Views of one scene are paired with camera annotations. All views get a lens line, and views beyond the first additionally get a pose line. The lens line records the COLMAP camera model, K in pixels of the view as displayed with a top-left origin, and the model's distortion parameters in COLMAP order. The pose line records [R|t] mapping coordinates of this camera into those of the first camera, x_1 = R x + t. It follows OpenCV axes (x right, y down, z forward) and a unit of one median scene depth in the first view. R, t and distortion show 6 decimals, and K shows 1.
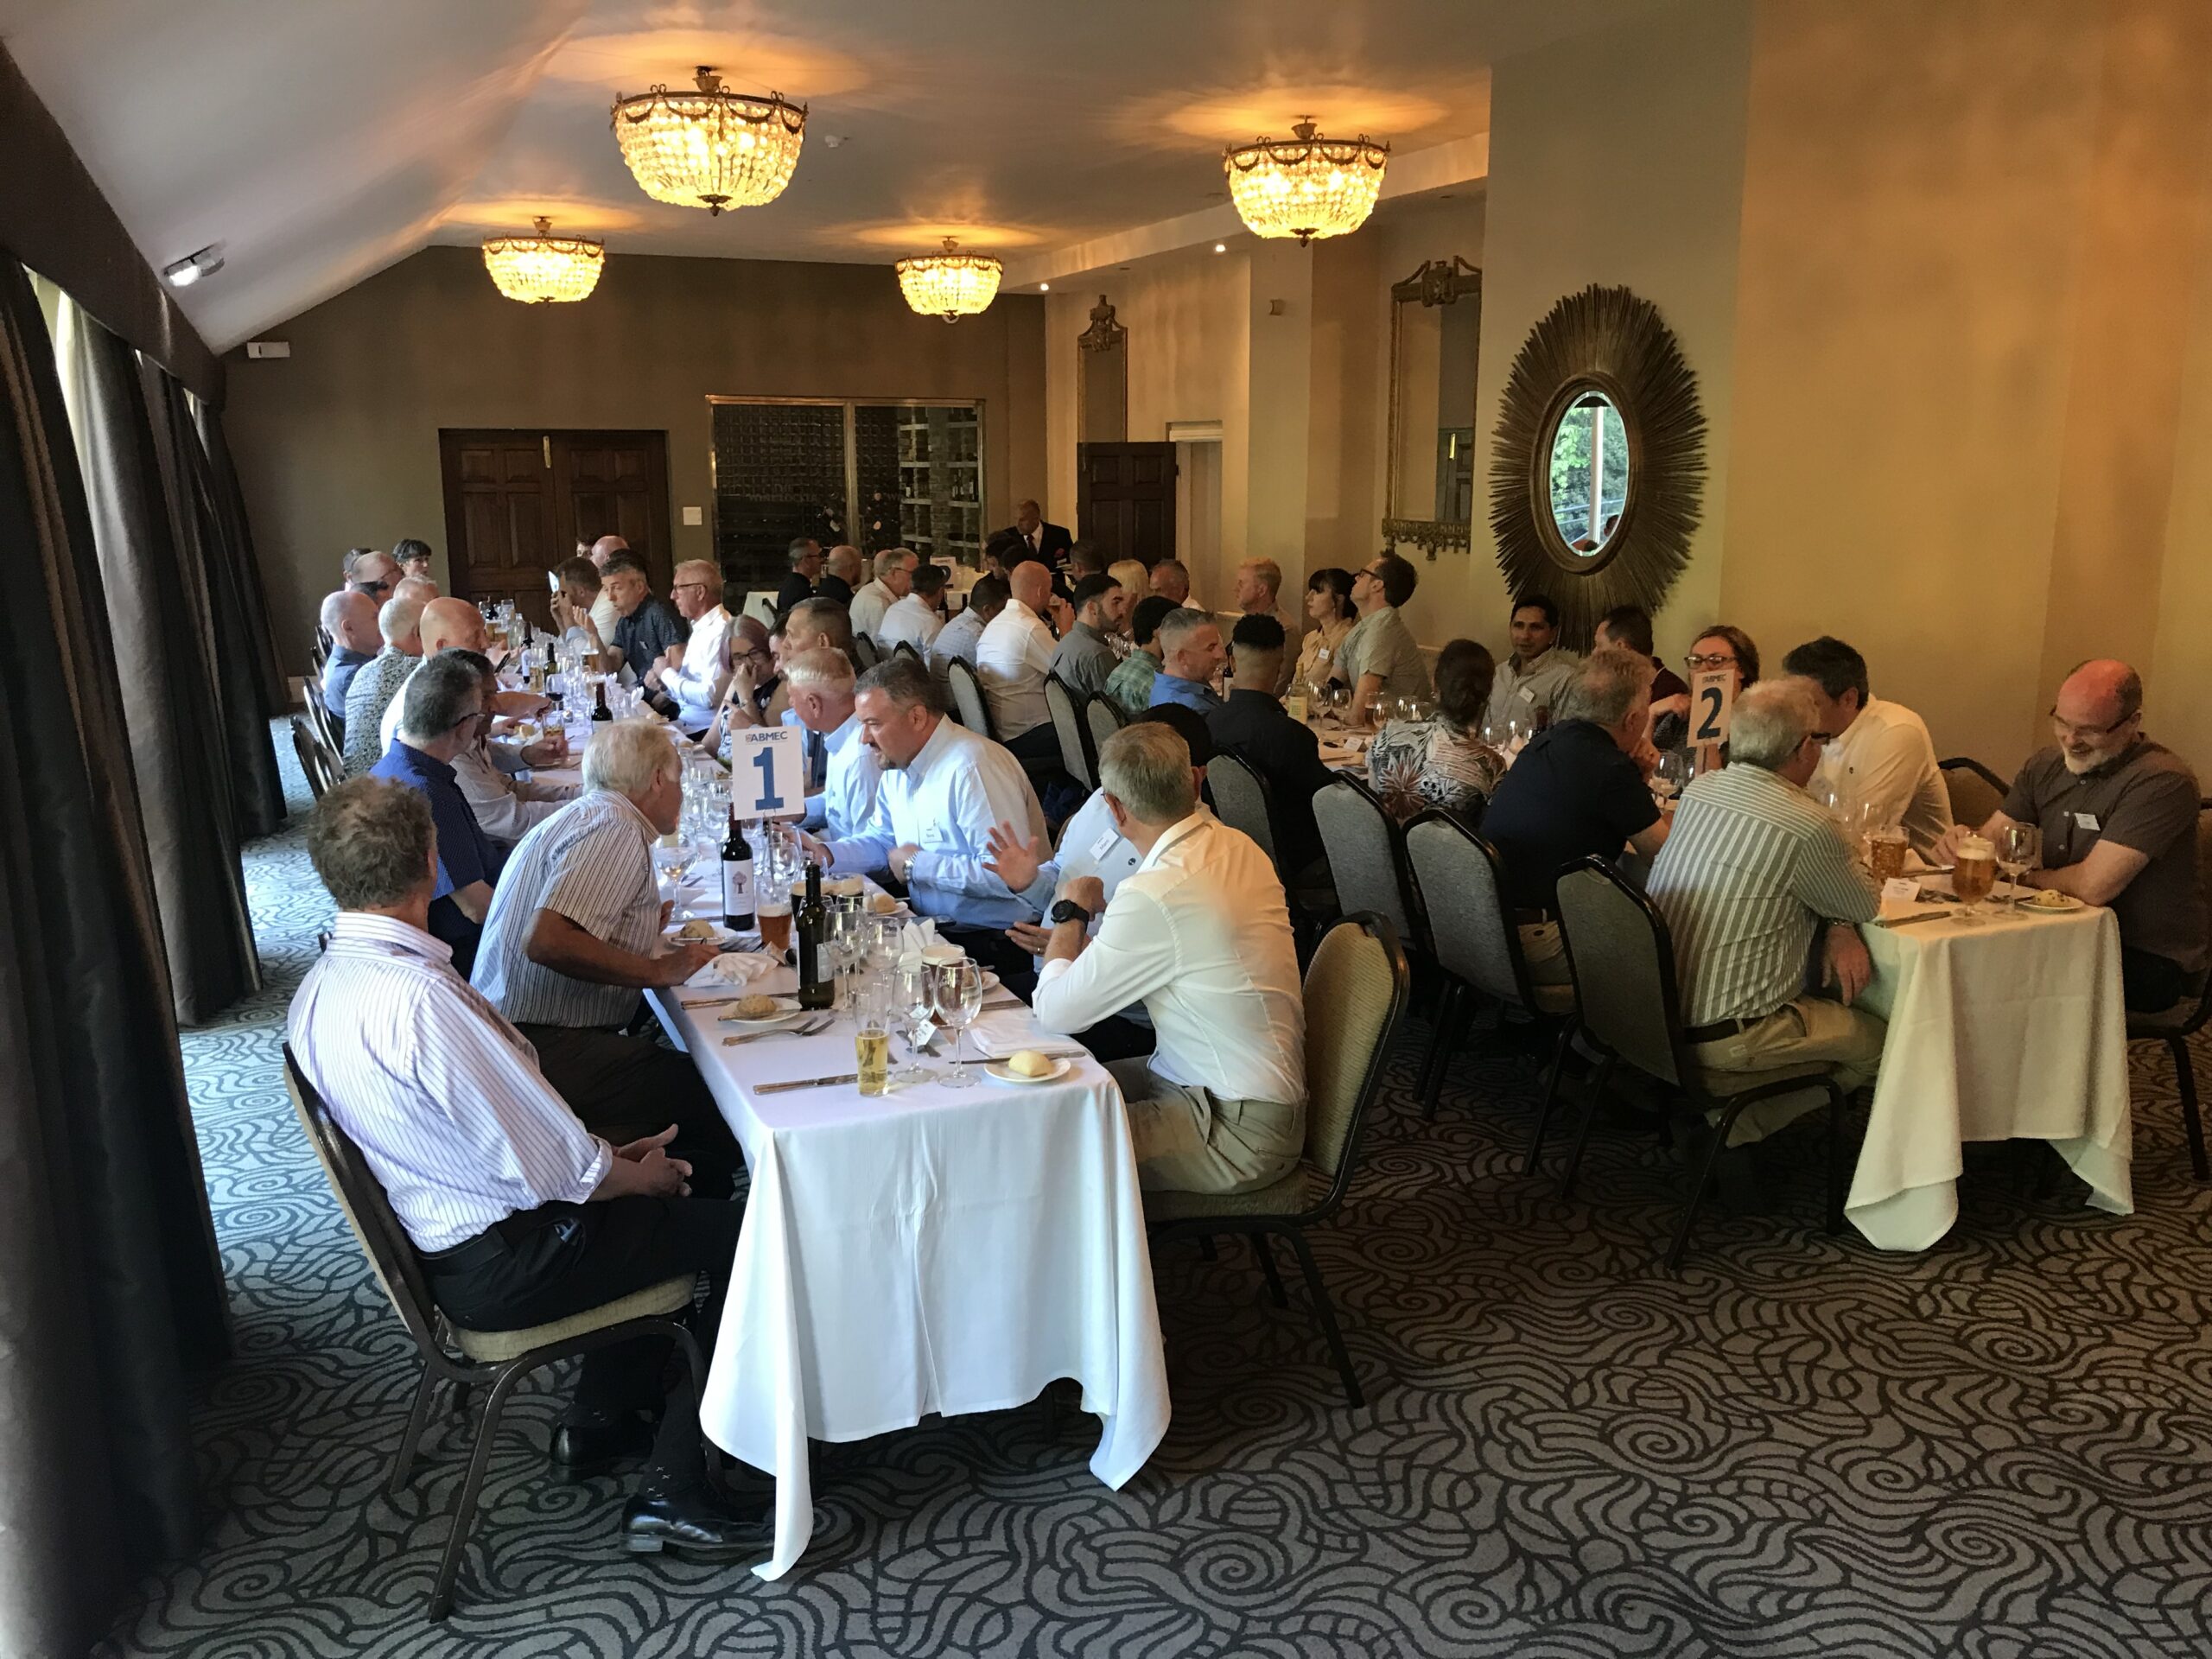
lens RADIAL K [[1794.2, 0, 1106.0], [0, 1794.2, 829.5], [0, 0, 1]] dist [0.056210, -0.082482]
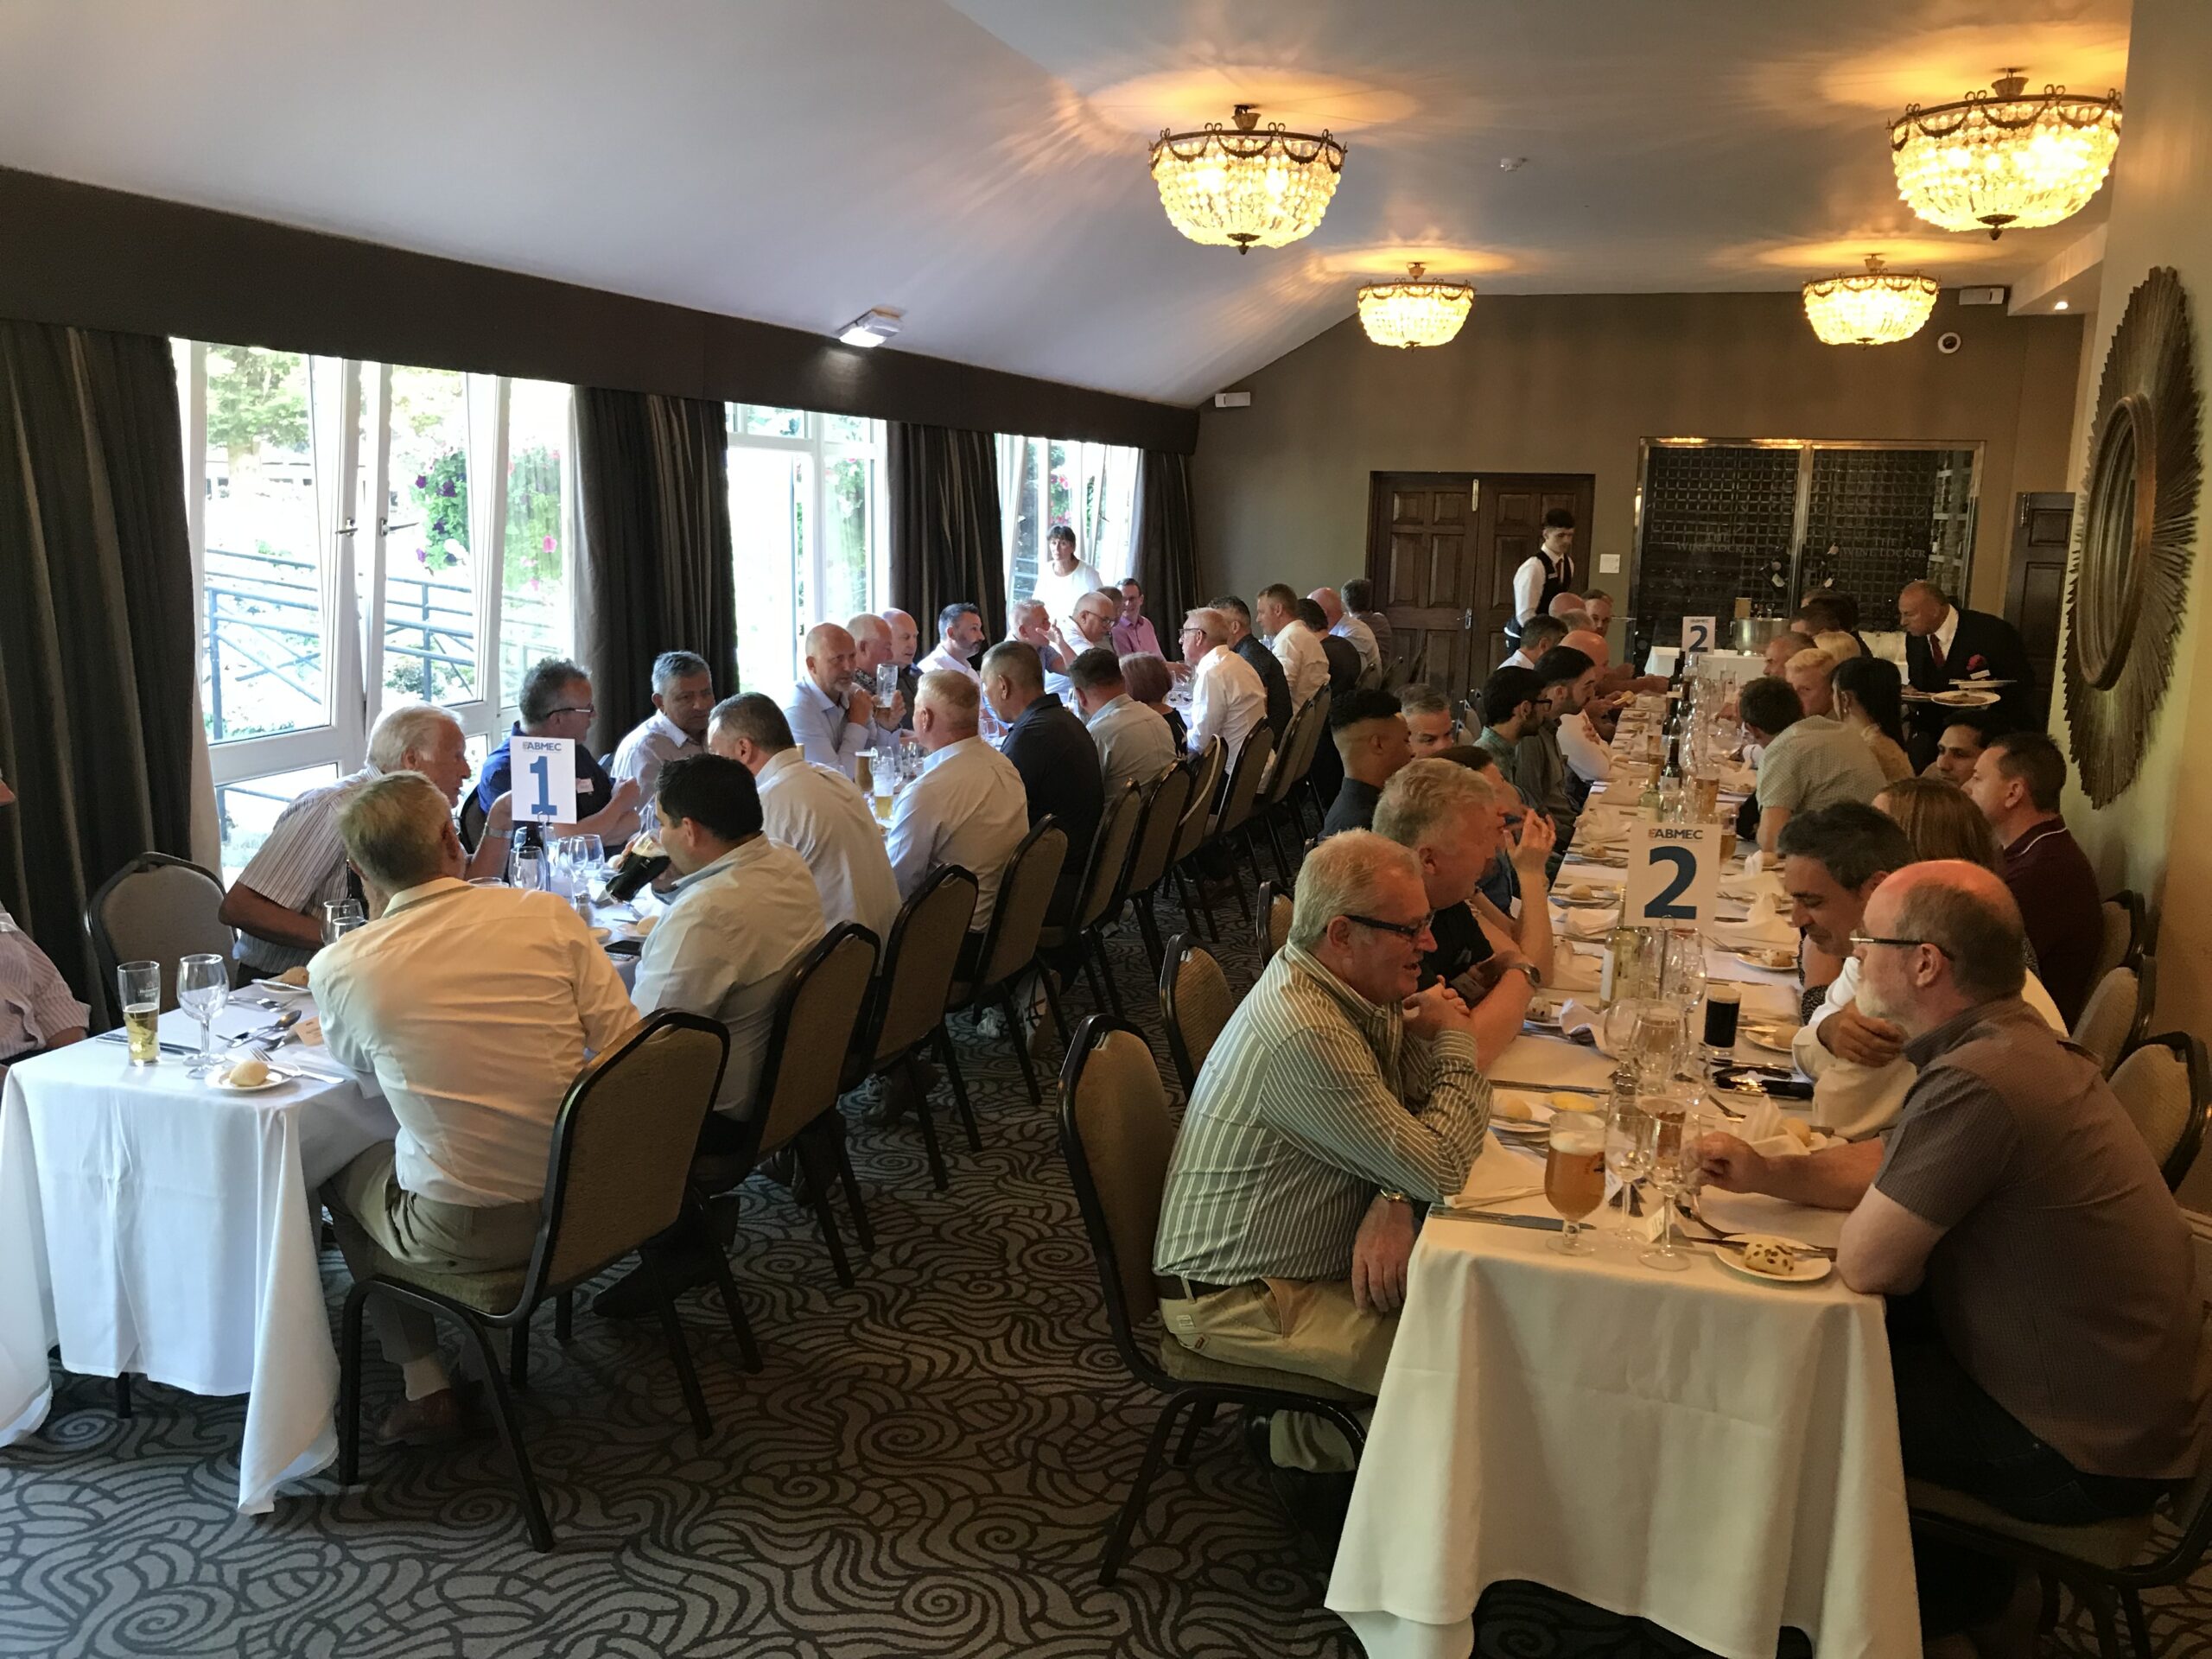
lens RADIAL K [[1794.2, 0, 1106.0], [0, 1794.2, 829.5], [0, 0, 1]] dist [0.056210, -0.082482]
pose [[0.750770, 0.140516, -0.645445, 0.415112], [-0.156520, 0.987129, 0.032841, -0.049637], [0.641752, 0.076369, 0.763100, 0.223718]]
